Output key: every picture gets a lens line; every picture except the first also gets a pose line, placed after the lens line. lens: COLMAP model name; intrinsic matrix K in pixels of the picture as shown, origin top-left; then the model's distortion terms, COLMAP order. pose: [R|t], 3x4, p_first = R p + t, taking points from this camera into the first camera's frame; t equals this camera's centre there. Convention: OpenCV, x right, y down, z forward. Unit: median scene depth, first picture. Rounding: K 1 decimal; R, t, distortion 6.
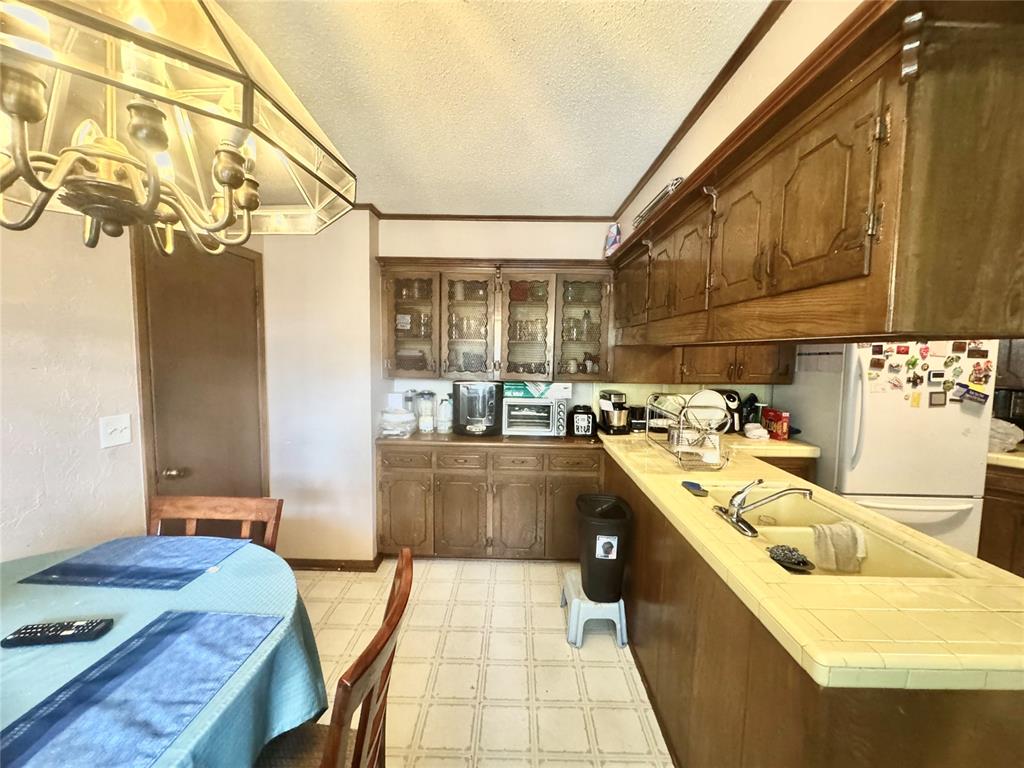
lens RADIAL K [[402.8, 0, 498.1], [0, 402.8, 381.3], [0, 0, 1]] dist [-0.000511, -0.000088]
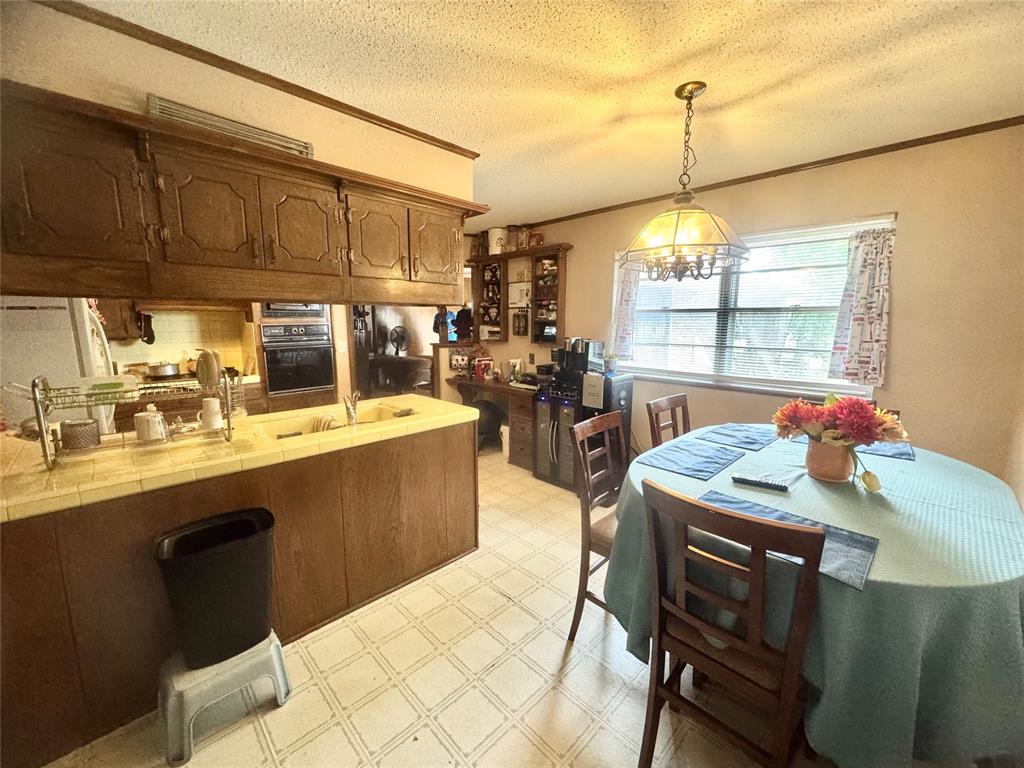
lens RADIAL K [[408.0, 0, 512.0], [0, 408.0, 384.0], [0, 0, 1]] dist [-0.003195, -0.000362]
pose [[-0.728543, -0.125370, 0.673429, -1.156590], [0.034779, 0.975071, 0.219151, -0.160875], [-0.684116, 0.183082, -0.706021, 2.310161]]
